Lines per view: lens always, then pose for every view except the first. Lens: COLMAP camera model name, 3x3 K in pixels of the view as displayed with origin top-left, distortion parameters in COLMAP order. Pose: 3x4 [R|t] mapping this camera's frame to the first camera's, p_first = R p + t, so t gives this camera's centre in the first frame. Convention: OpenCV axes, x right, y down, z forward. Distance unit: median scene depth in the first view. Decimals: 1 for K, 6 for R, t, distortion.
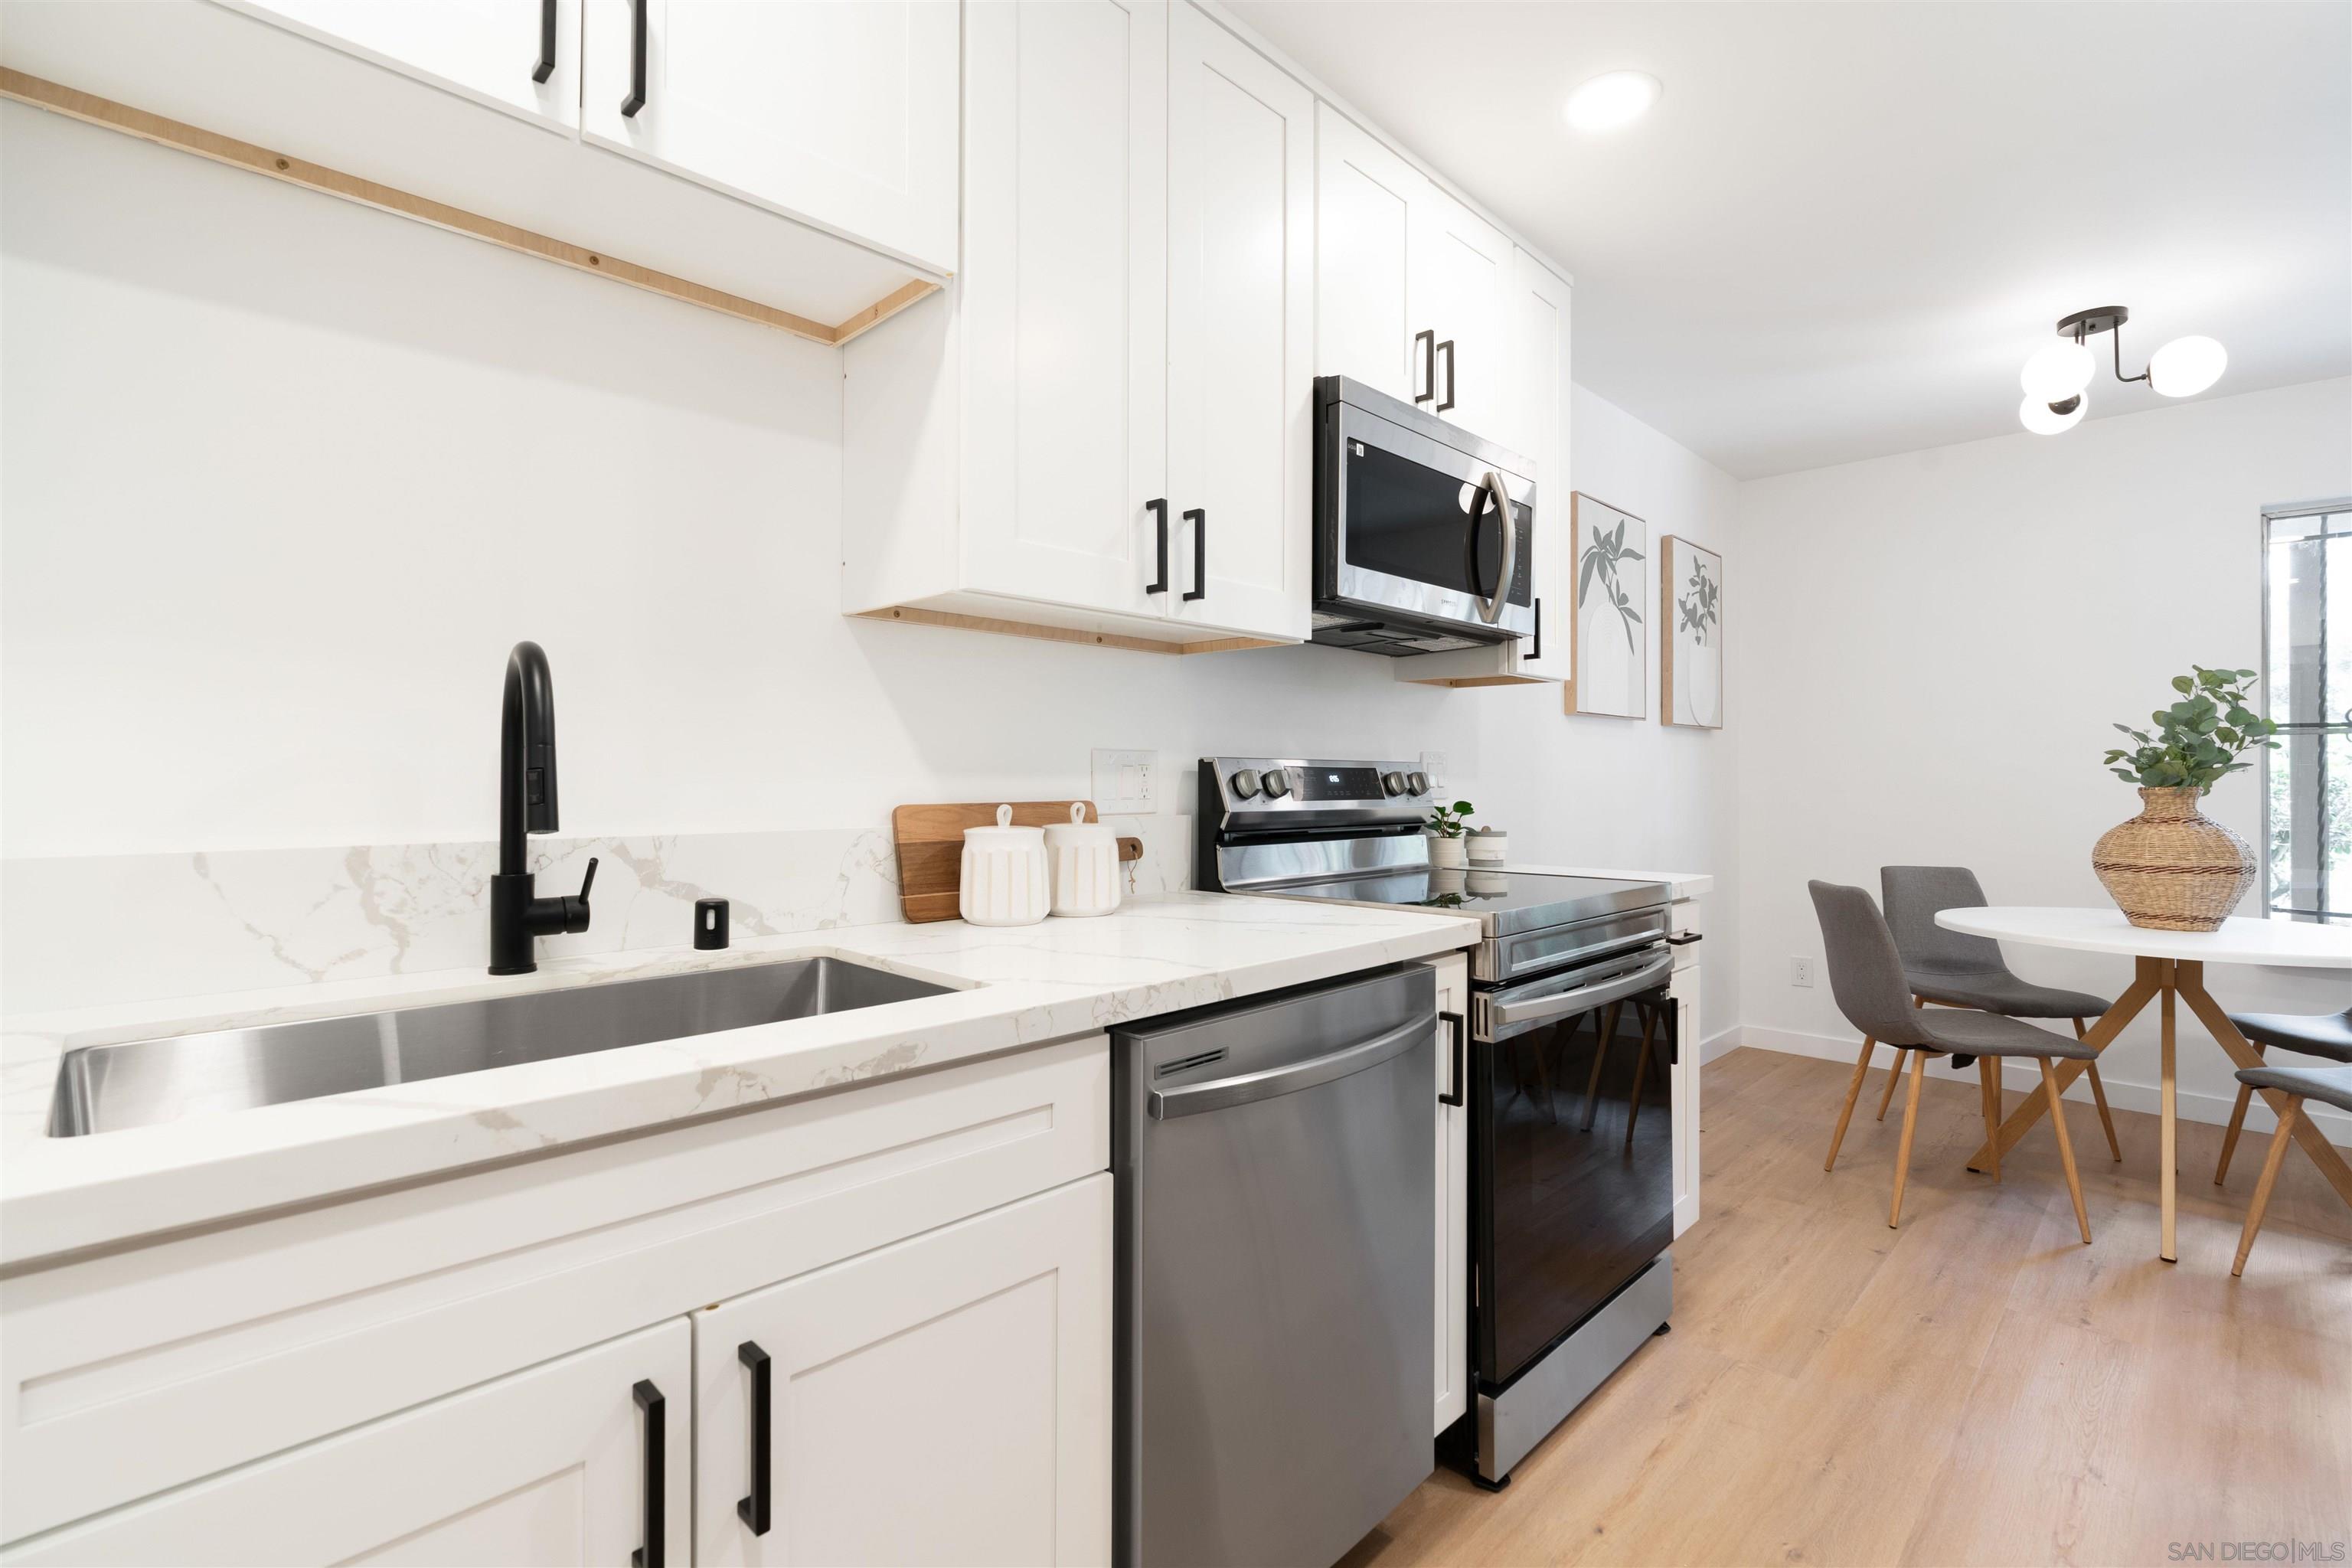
lens RADIAL K [[1082.9, 0, 1176.0], [0, 1082.9, 784.0], [0, 0, 1]] dist [0.014897, -0.000299]
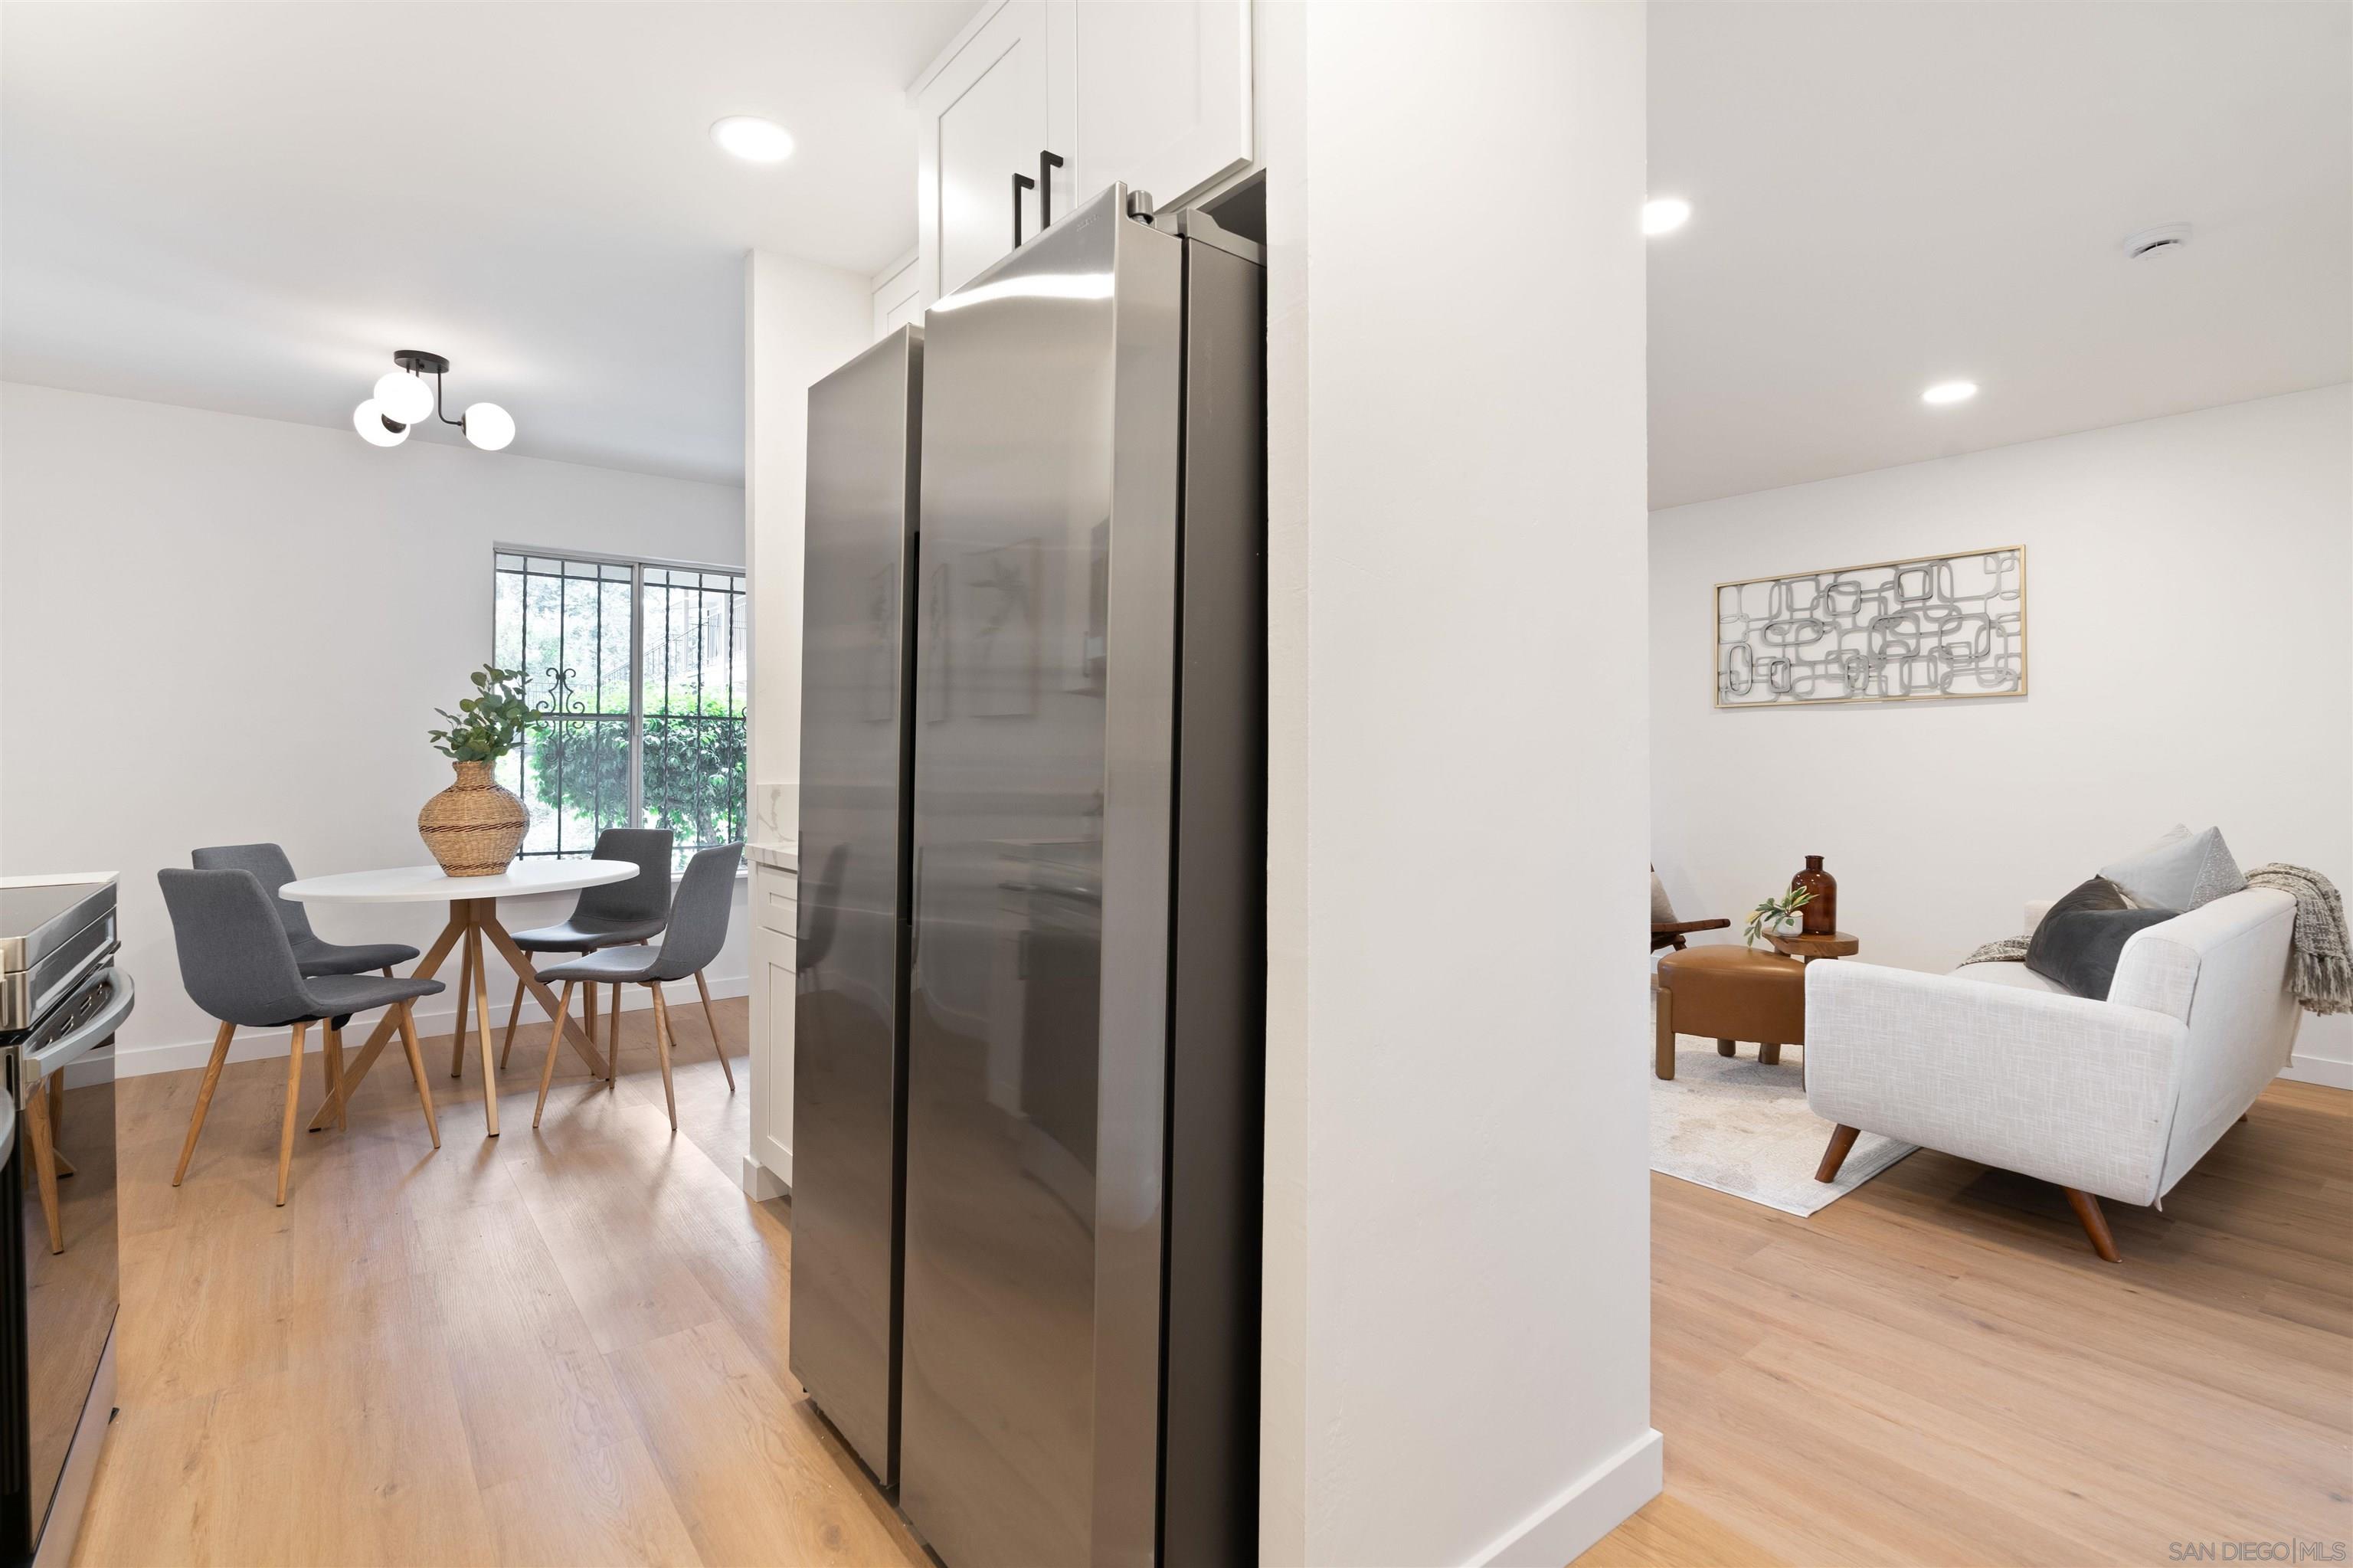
lens RADIAL K [[1090.0, 0, 1170.8], [0, 1090.0, 780.5], [0, 0, 1]] dist [0.000567, 0.000628]
pose [[0.120555, -0.029382, 0.992272, -0.221765], [0.007253, 0.999561, 0.028717, -0.005022], [-0.992680, 0.003735, 0.120715, 0.069737]]
